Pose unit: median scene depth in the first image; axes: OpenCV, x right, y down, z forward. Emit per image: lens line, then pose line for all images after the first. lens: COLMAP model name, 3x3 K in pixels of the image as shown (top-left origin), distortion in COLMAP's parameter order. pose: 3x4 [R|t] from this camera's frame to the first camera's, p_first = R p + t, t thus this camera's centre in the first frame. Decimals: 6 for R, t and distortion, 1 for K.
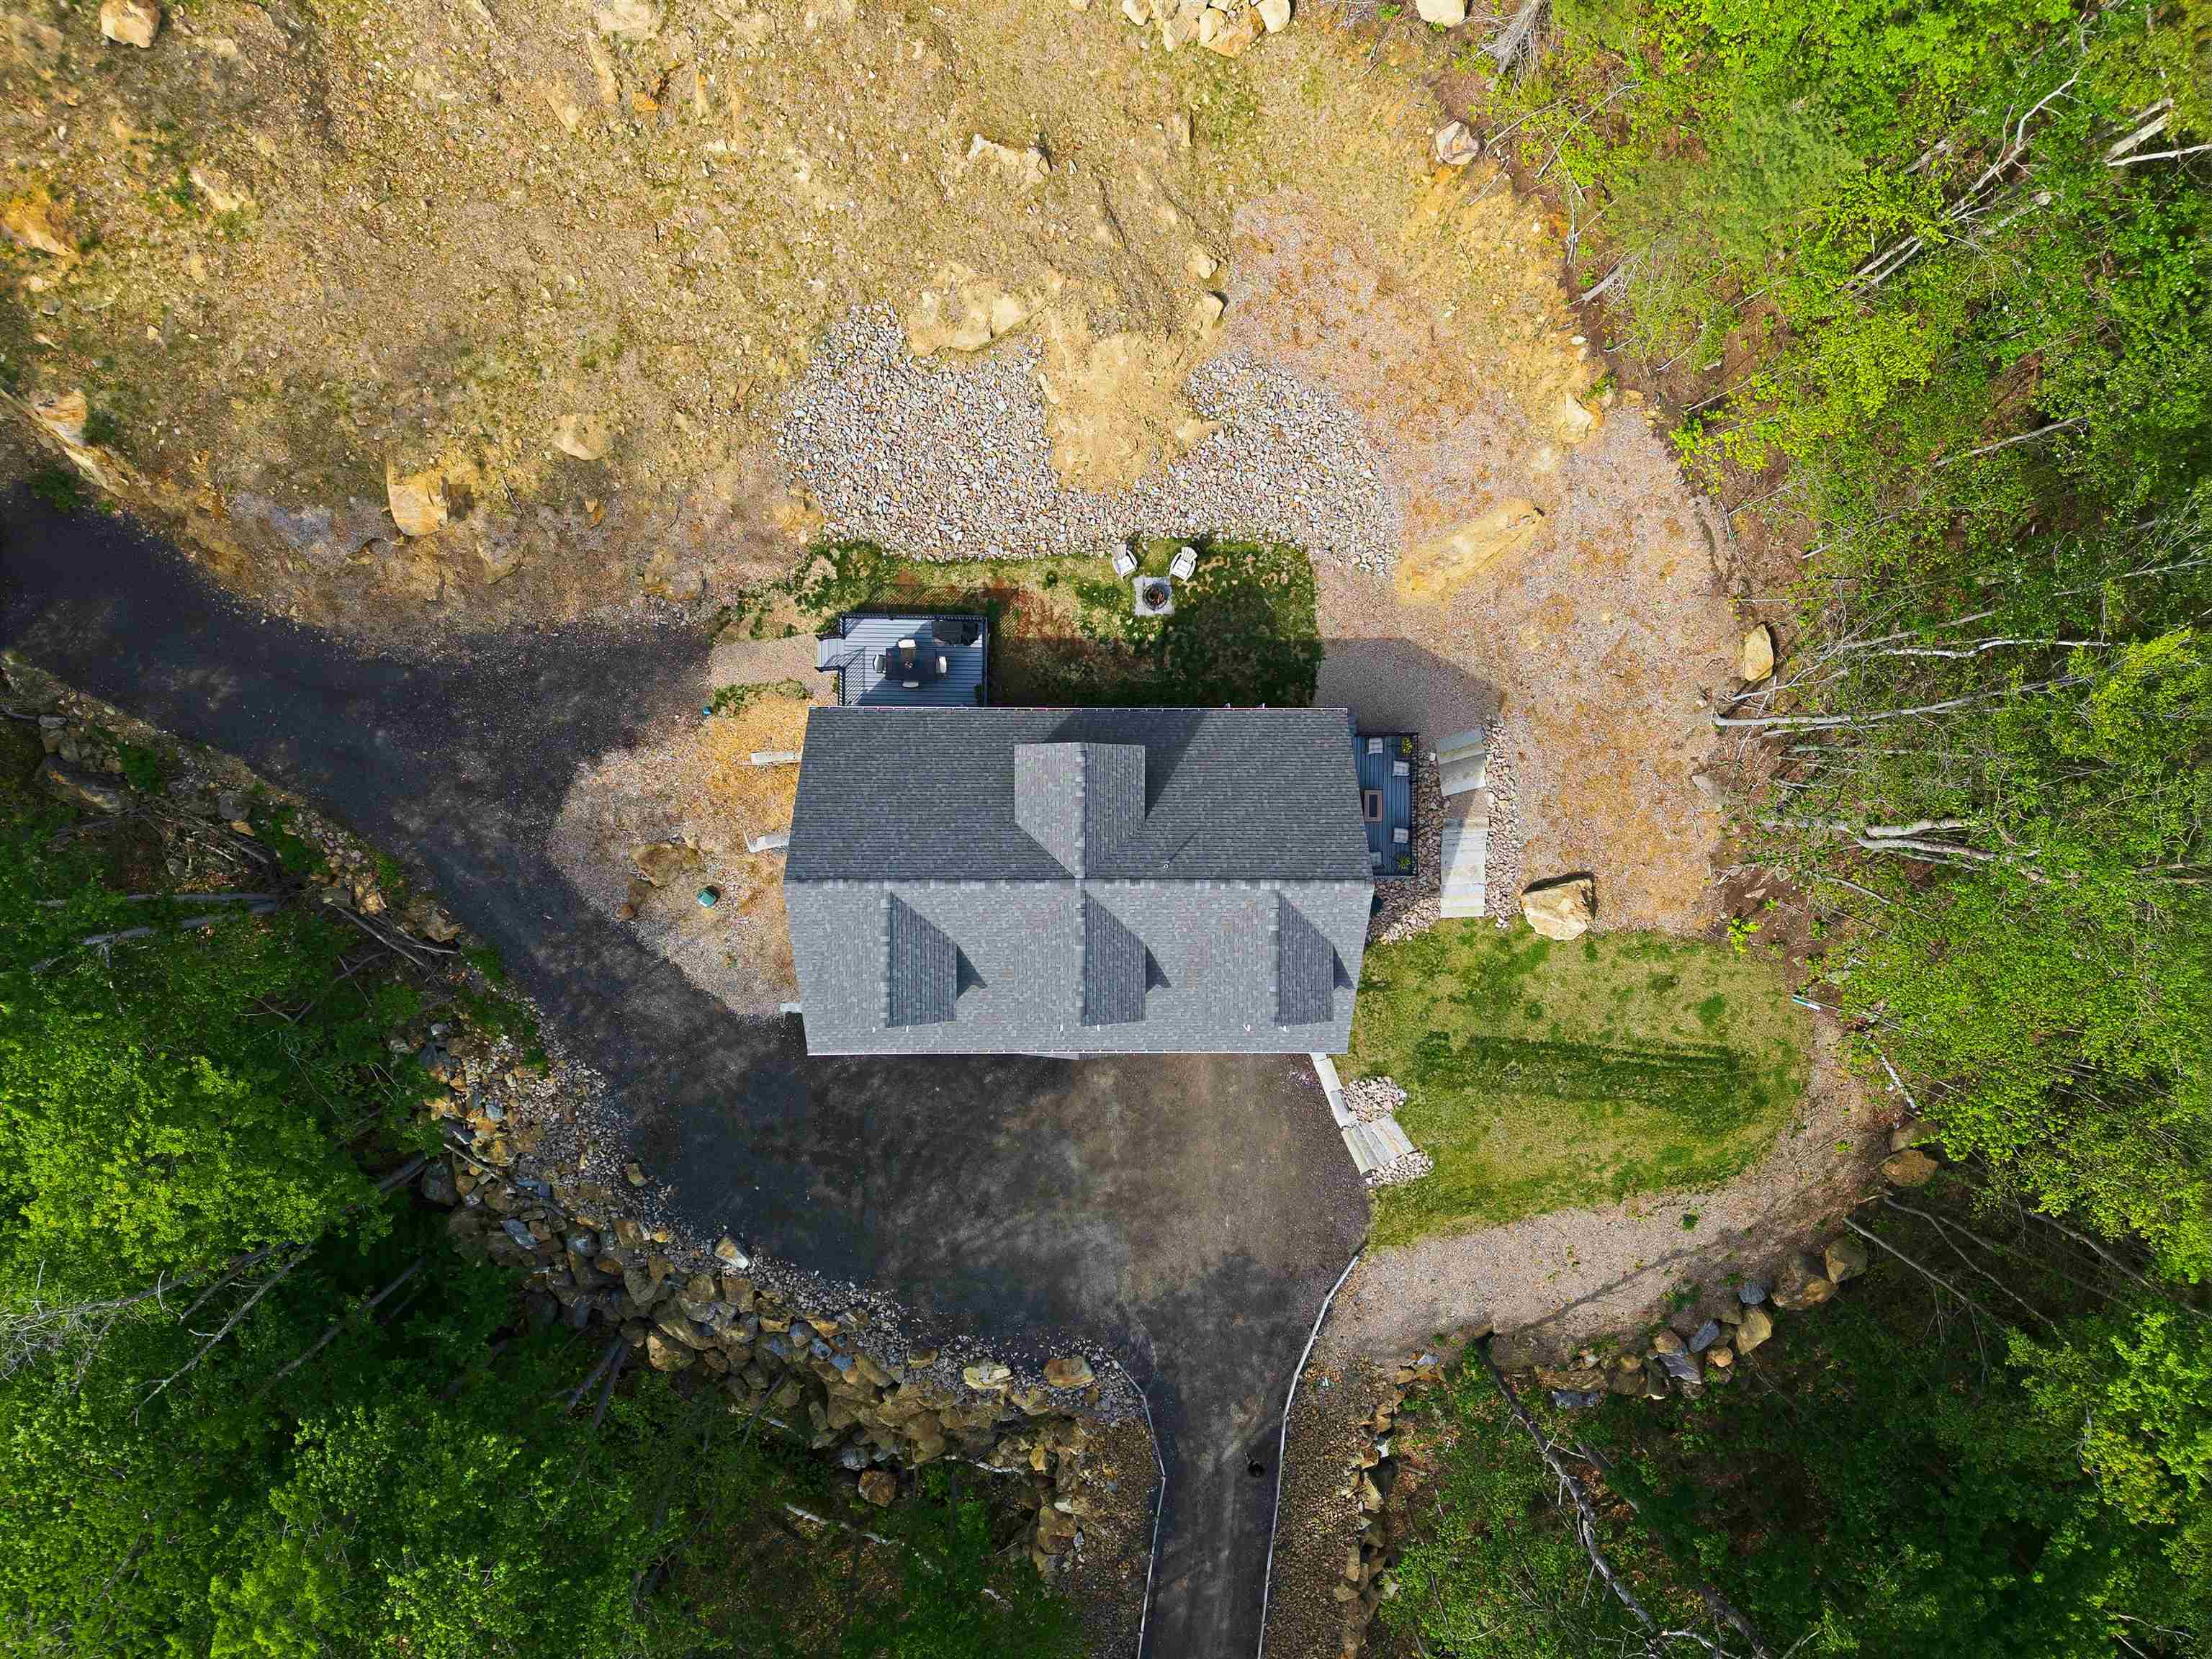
lens RADIAL K [[1487.0, 0, 1092.3], [0, 1487.0, 837.8], [0, 0, 1]] dist [0.021838, -0.024957]
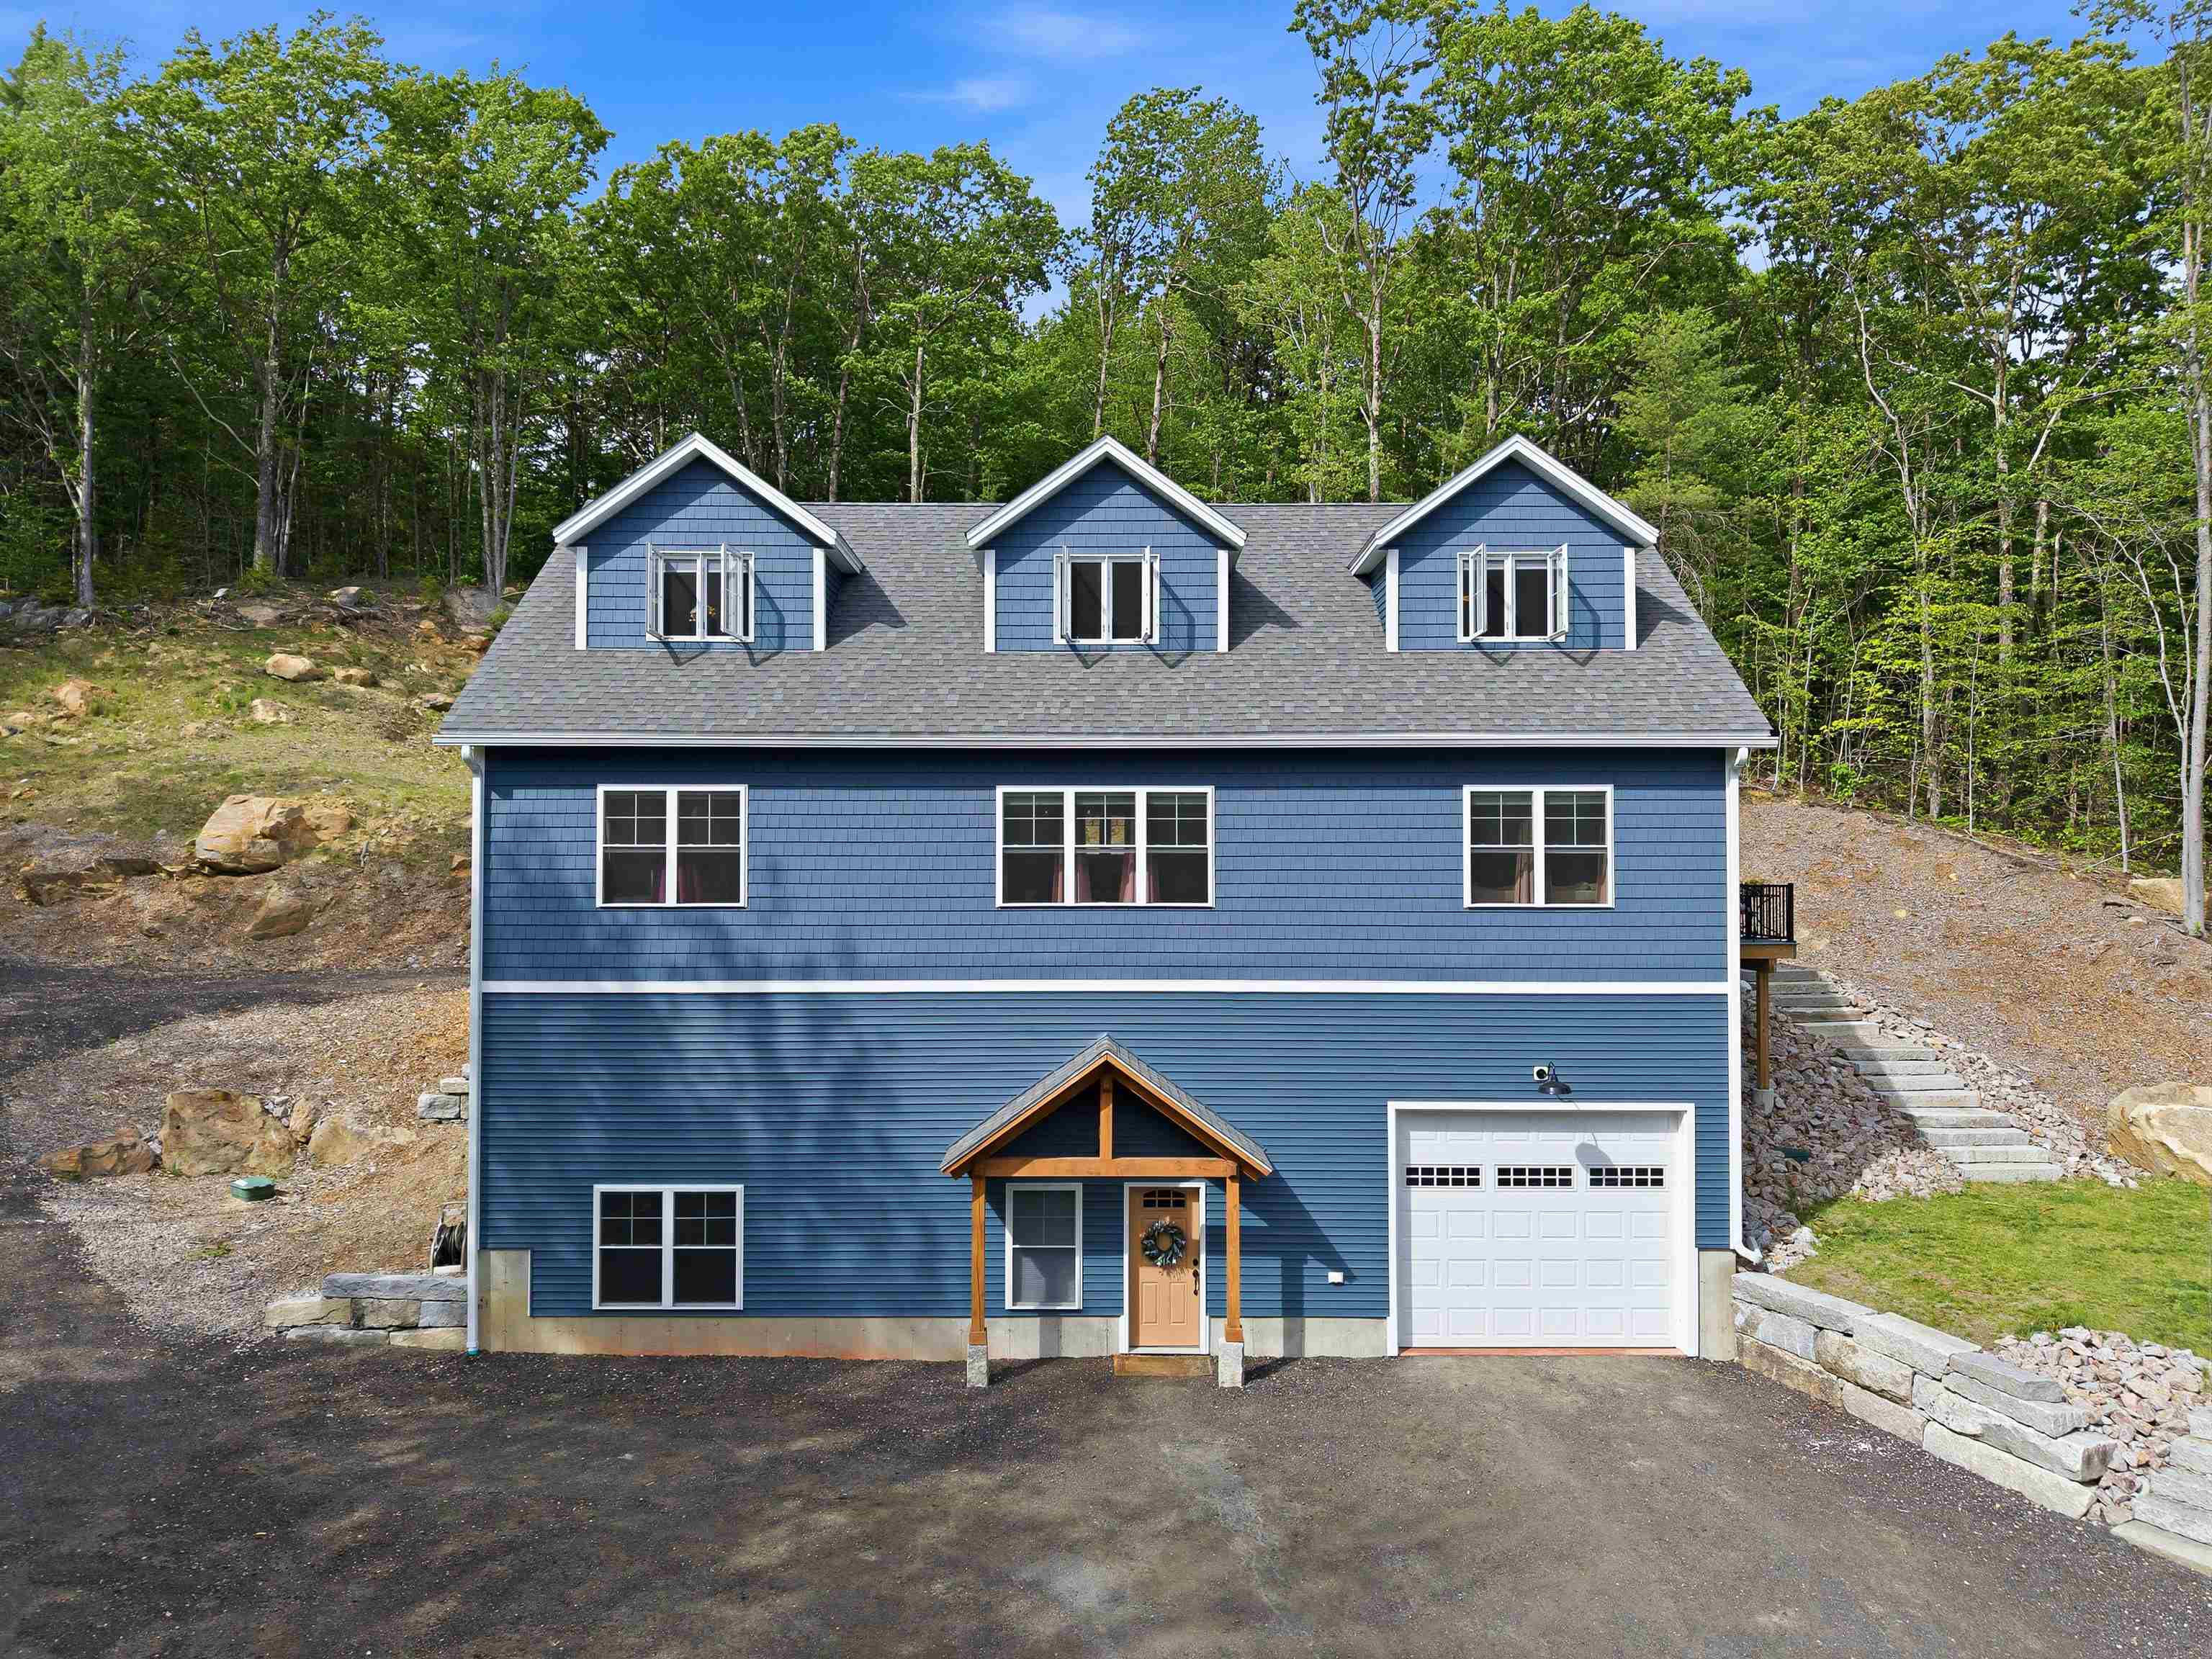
lens RADIAL K [[1487.0, 0, 1100.9], [0, 1487.0, 829.3], [0, 0, 1]] dist [0.021838, -0.024957]
pose [[0.999792, -0.020363, 0.000631, -0.009141], [-0.000225, -0.042022, -0.999117, 0.482232], [0.020371, 0.998909, -0.042018, 0.922237]]
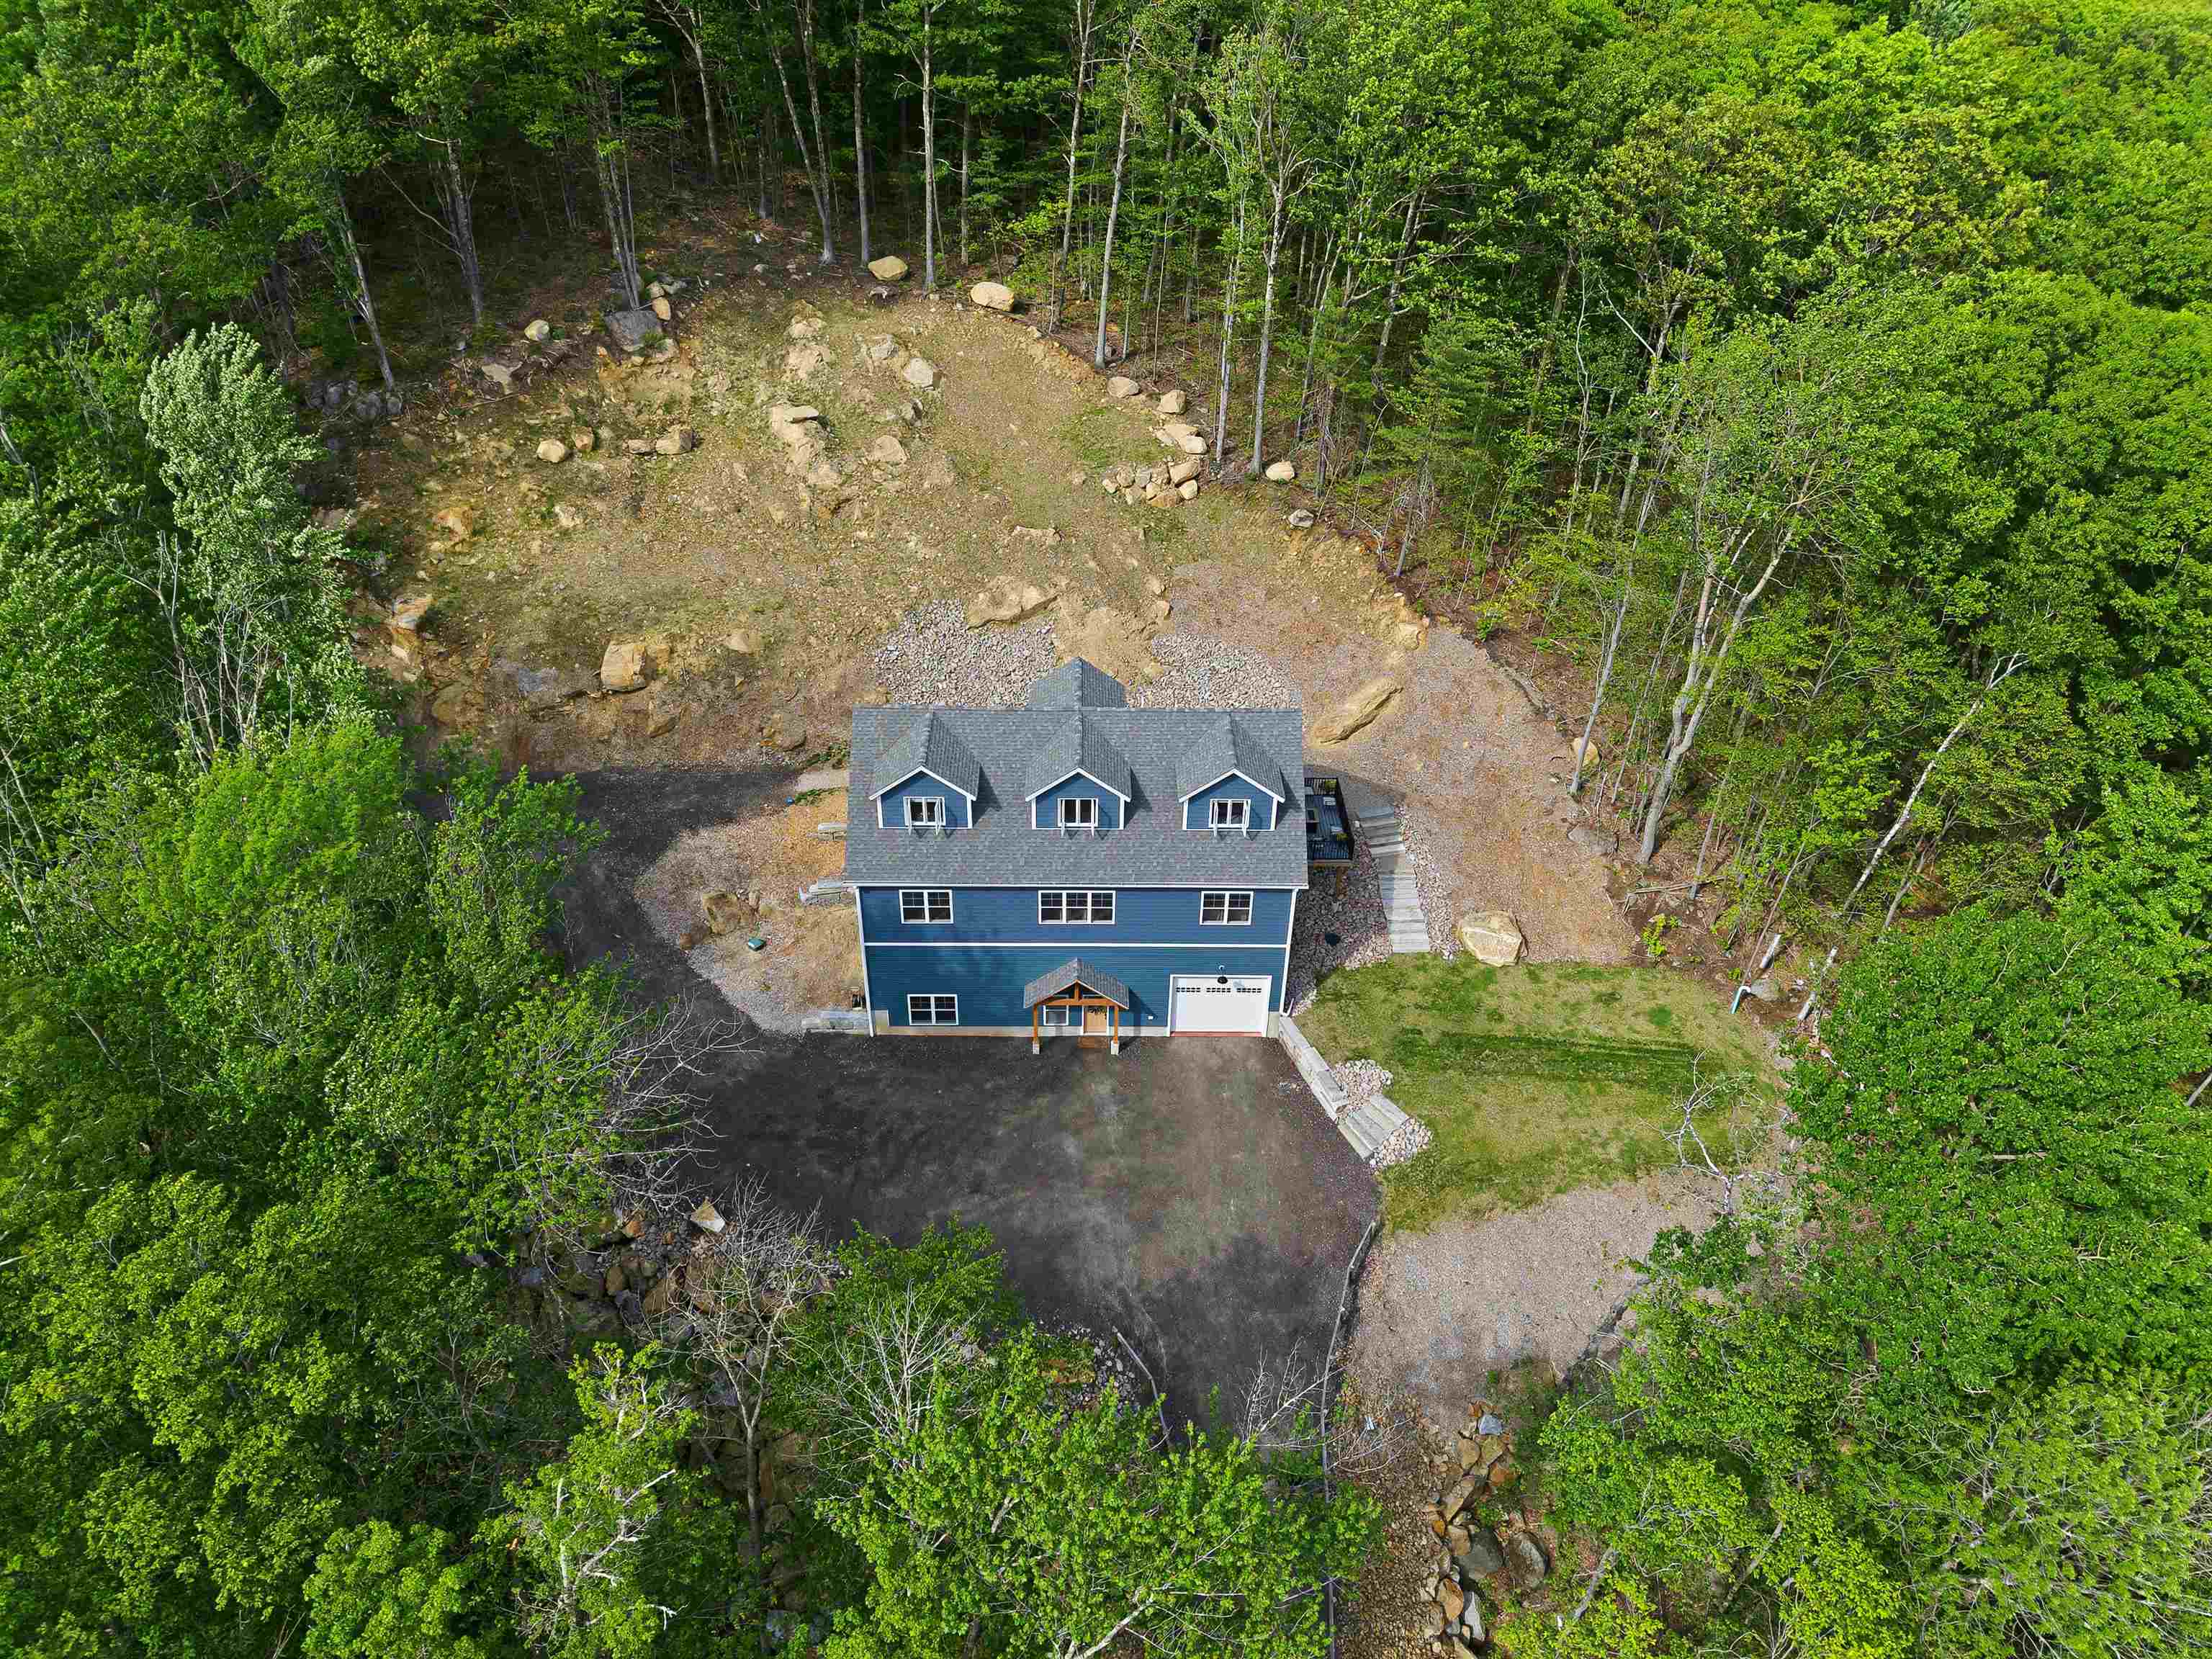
lens RADIAL K [[1487.0, 0, 1103.7], [0, 1487.0, 876.8], [0, 0, 1]] dist [0.021838, -0.024957]
pose [[0.999923, -0.011341, 0.005015, 0.006108], [0.010691, 0.583493, -0.812048, 0.954962], [0.006283, 0.812039, 0.583569, 0.286296]]
